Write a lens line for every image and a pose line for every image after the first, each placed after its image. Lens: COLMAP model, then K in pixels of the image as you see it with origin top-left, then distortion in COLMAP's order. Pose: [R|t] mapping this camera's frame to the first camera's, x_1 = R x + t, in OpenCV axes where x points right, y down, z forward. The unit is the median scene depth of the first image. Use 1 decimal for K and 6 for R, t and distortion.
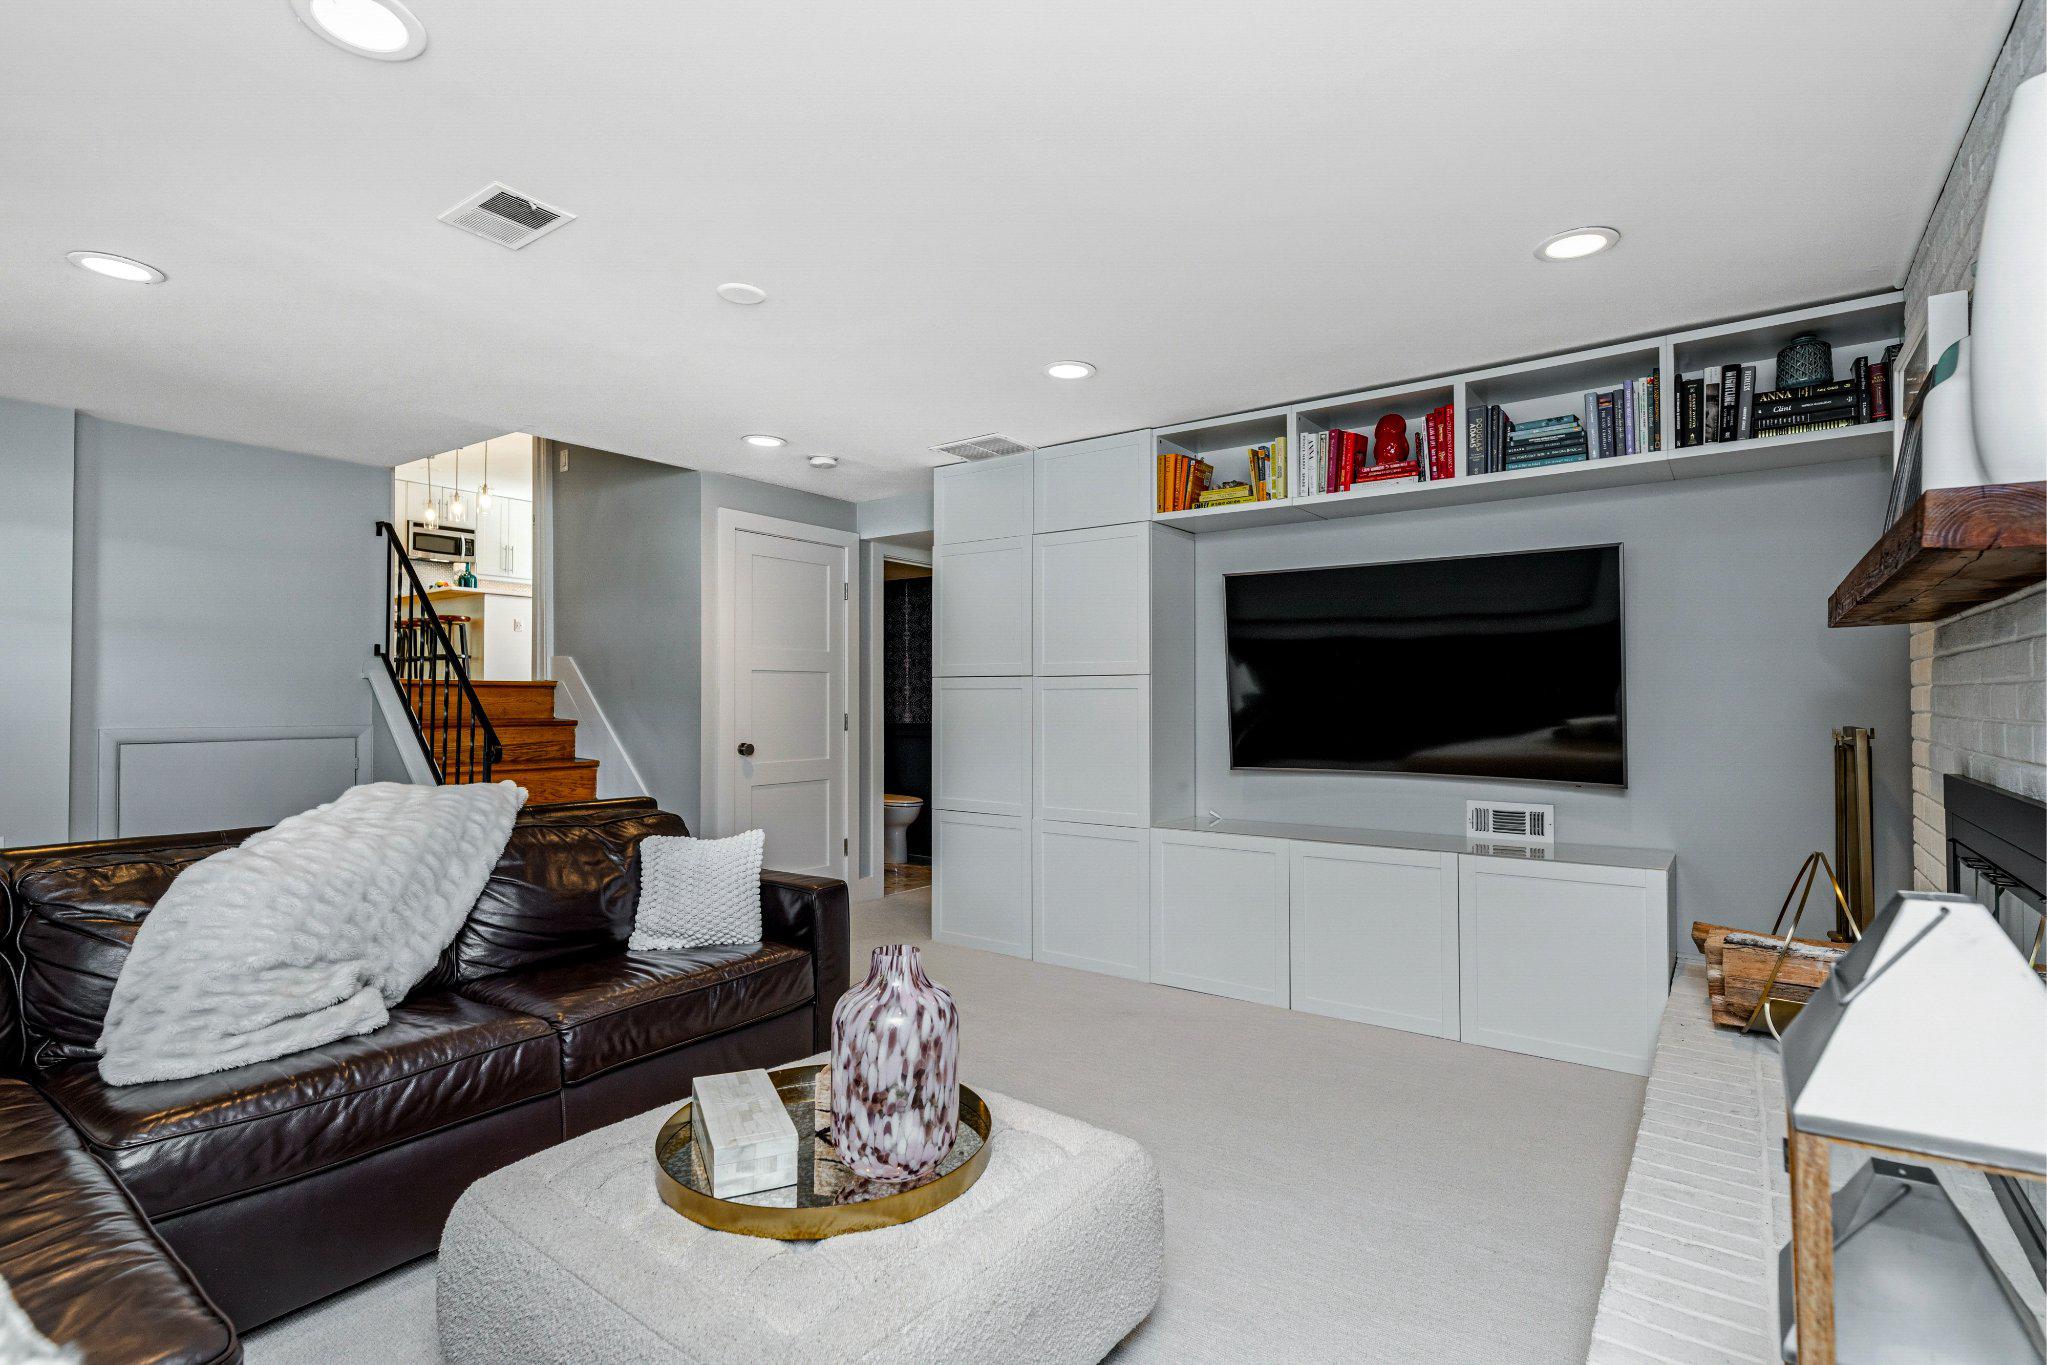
lens RADIAL K [[976.1, 0, 1023.9], [0, 976.1, 689.2], [0, 0, 1]] dist [0.001447, 0.000134]
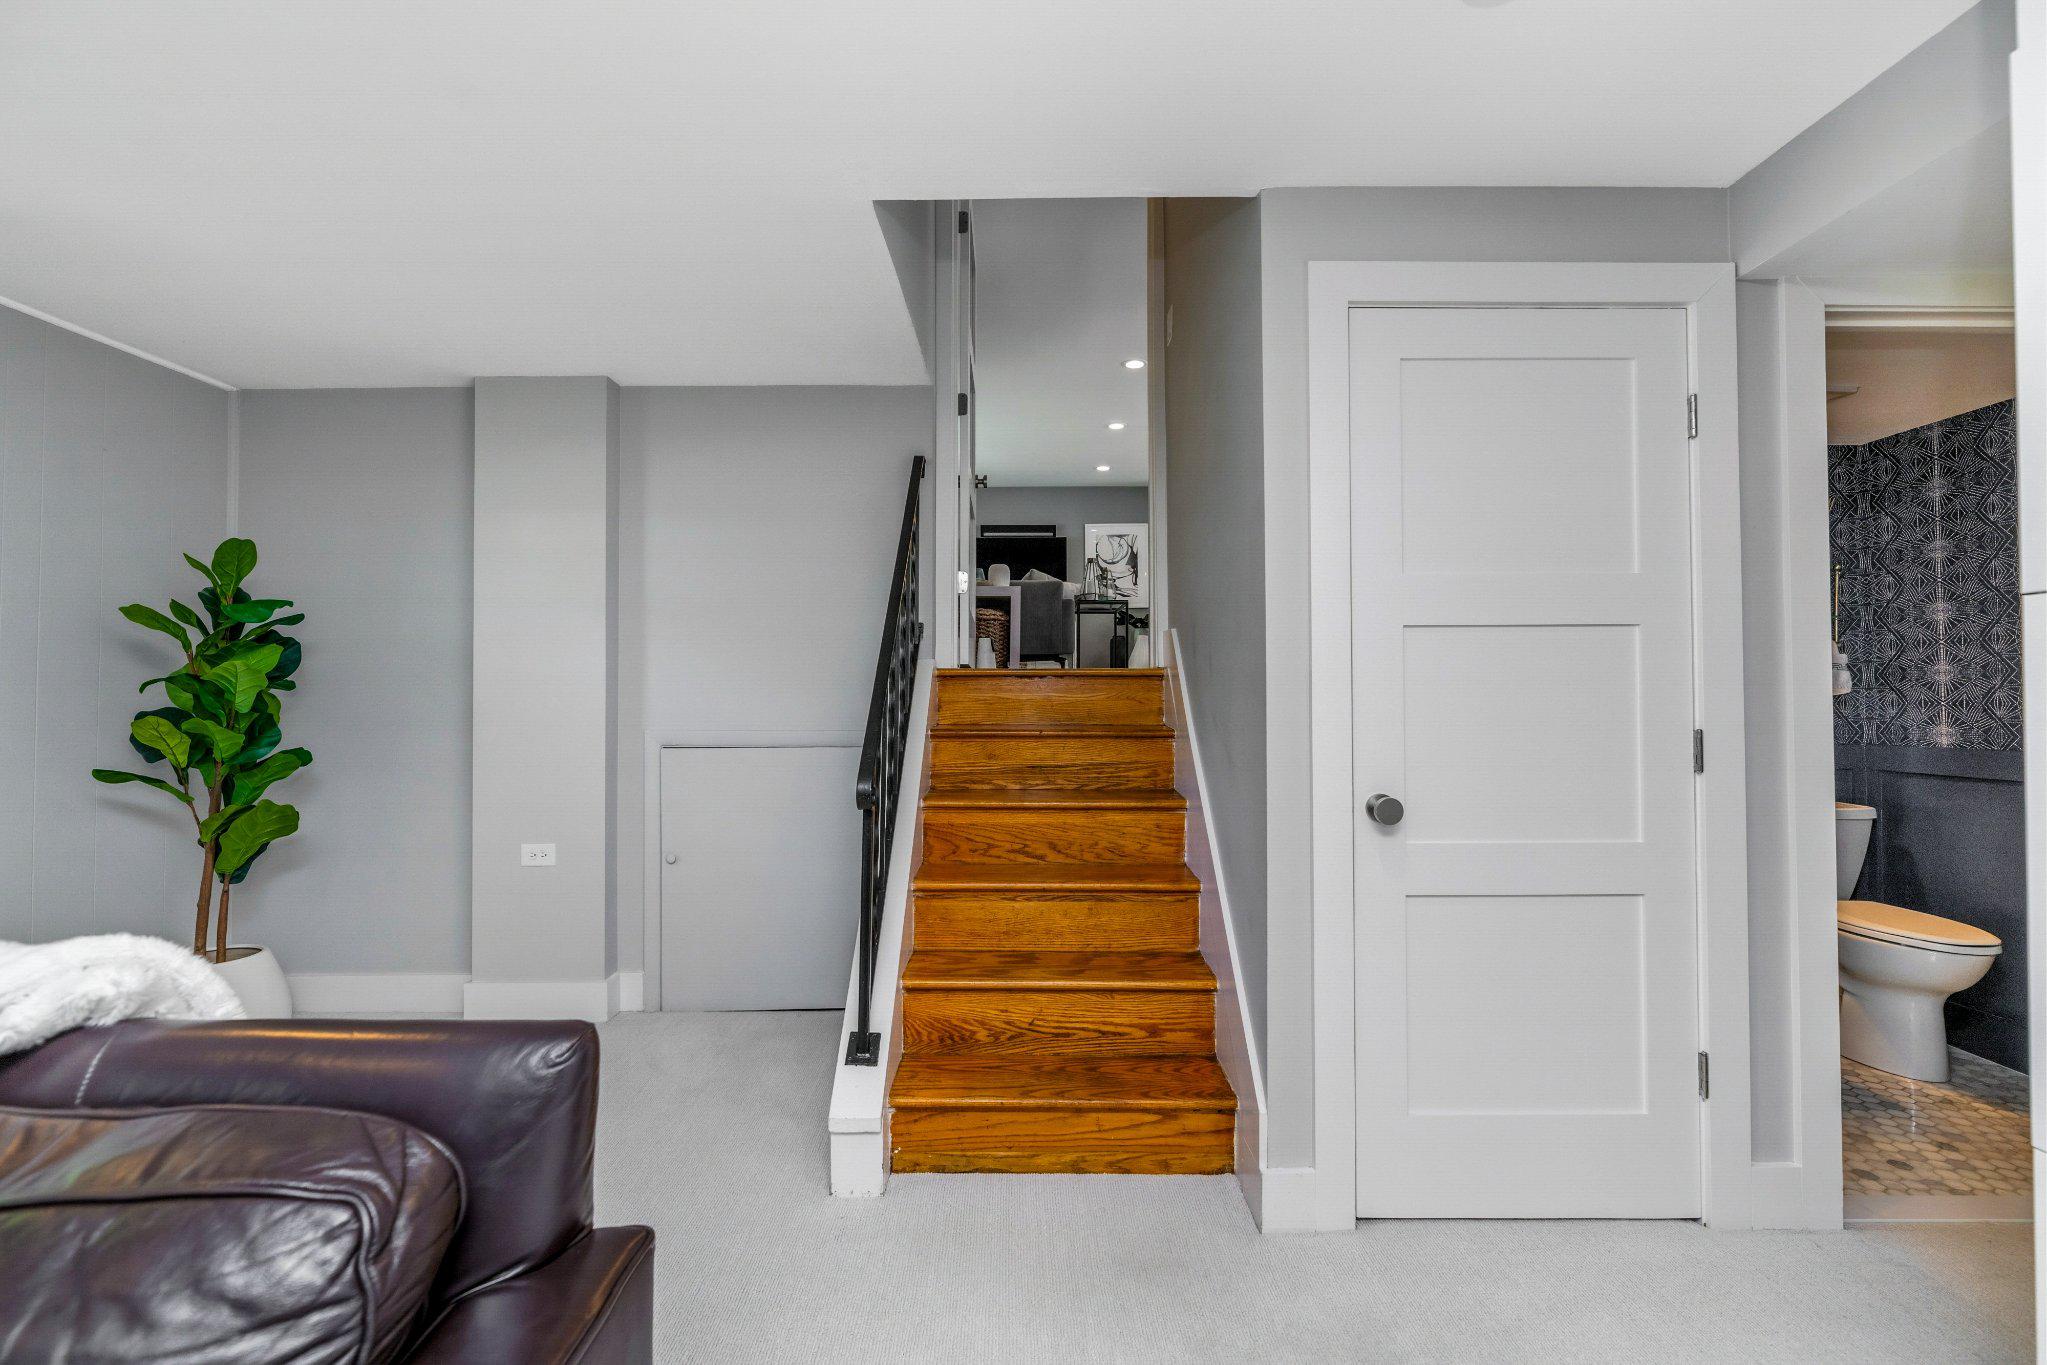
lens RADIAL K [[900.6, 0, 1022.6], [0, 900.6, 687.4], [0, 0, 1]] dist [-0.003001, -0.000192]
pose [[0.596298, -0.014382, -0.802635, -0.055125], [0.012737, 0.999883, -0.008454, 0.008592], [0.802662, -0.005182, 0.596411, 0.567594]]
